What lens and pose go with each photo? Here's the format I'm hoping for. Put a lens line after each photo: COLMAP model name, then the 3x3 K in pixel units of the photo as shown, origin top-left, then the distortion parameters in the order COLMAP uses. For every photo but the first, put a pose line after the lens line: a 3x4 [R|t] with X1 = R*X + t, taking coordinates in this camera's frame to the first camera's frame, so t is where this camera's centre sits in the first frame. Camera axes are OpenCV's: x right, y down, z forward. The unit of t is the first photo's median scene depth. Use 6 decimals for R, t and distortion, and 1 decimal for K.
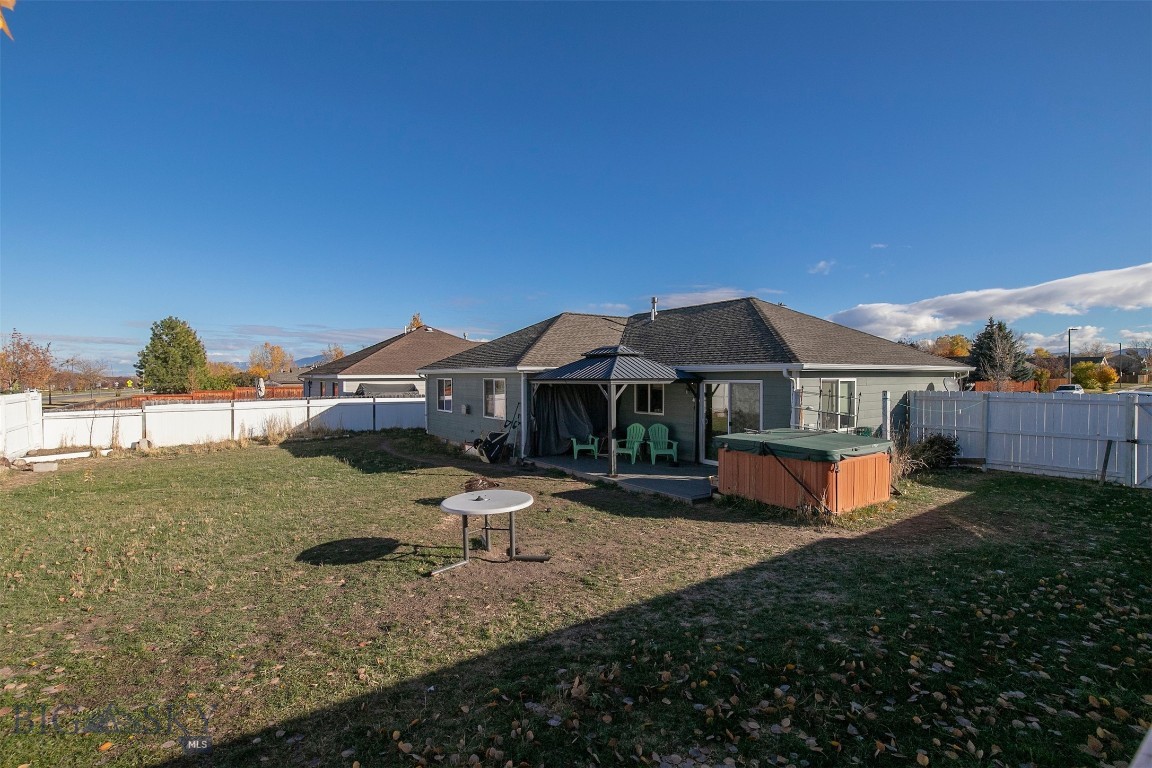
lens RADIAL K [[522.1, 0, 578.6], [0, 522.1, 376.9], [0, 0, 1]] dist [-0.009695, 0.000965]
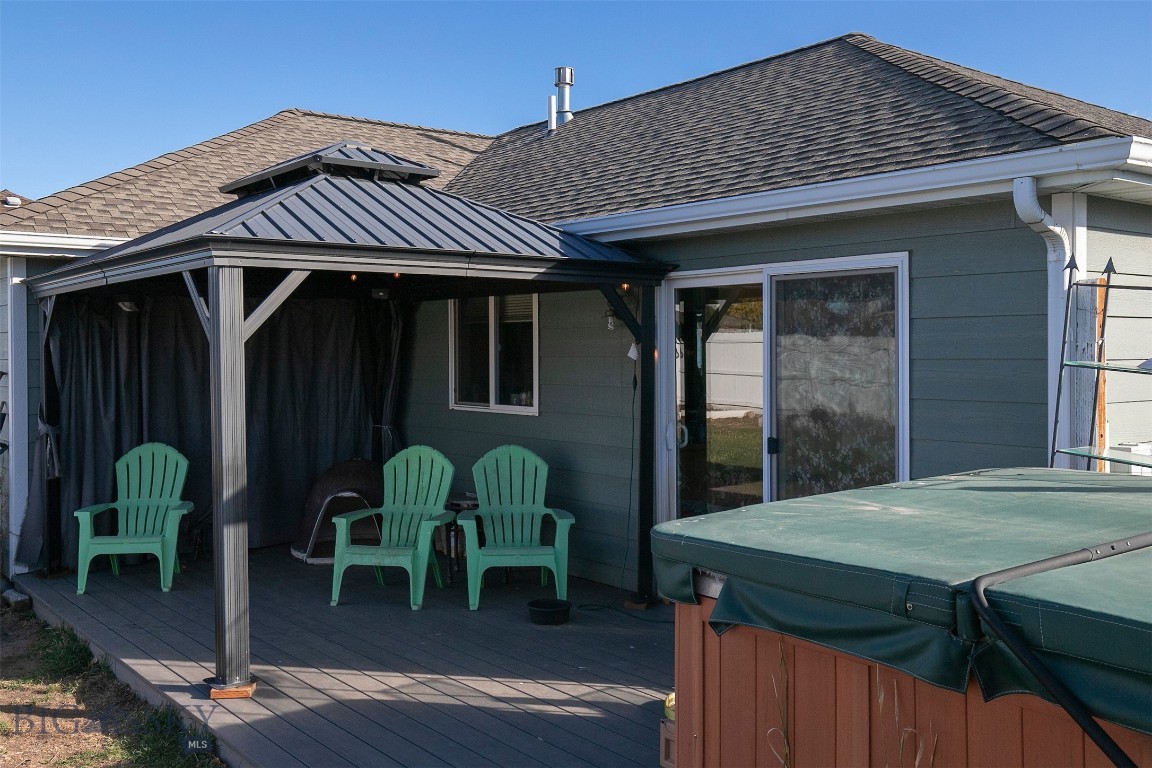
lens RADIAL K [[1066.3, 0, 547.2], [0, 1066.3, 355.1], [0, 0, 1]] dist [0.009239, 0.000000]
pose [[0.998815, -0.002381, 0.048610, 0.148606], [0.002149, 0.999986, 0.004833, 0.041383], [-0.048621, -0.004723, 0.998806, 0.467829]]
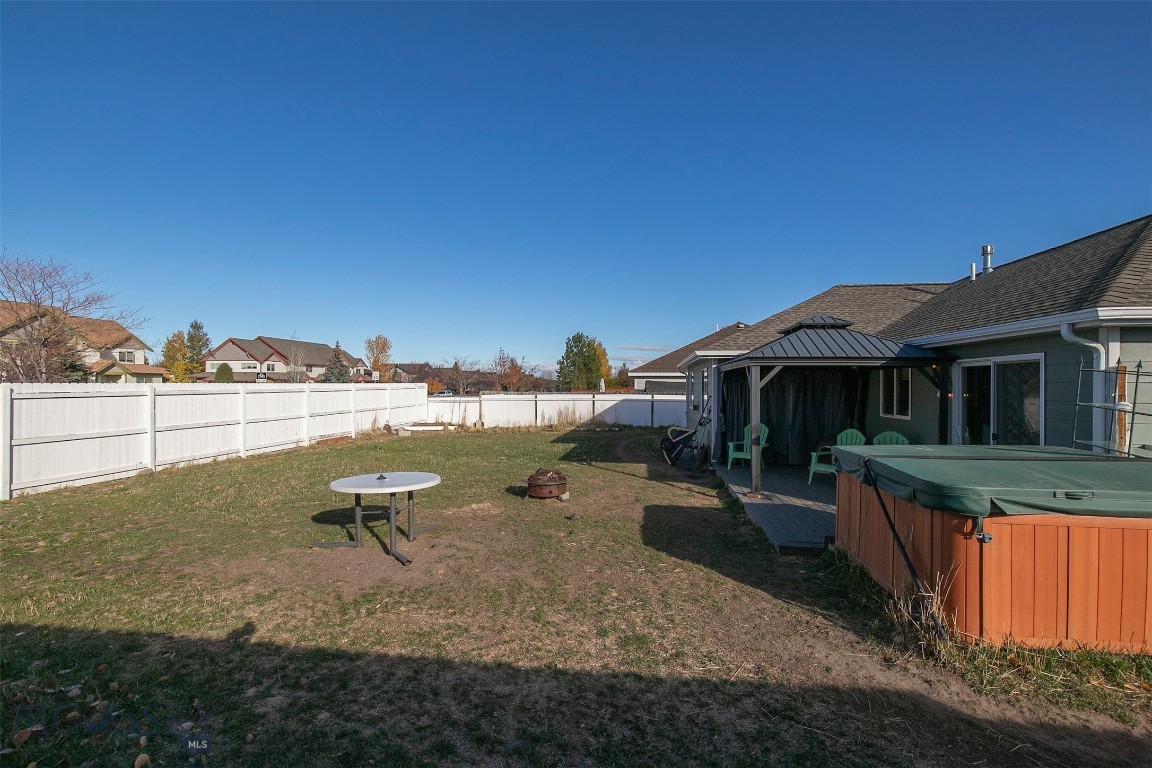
lens RADIAL K [[522.1, 0, 579.8], [0, 522.1, 381.1], [0, 0, 1]] dist [-0.009695, 0.000965]
pose [[0.734122, 0.003015, -0.679011, 0.311862], [-0.009232, 0.999942, -0.005542, 0.034852], [0.678955, 0.010338, 0.734107, 0.275316]]
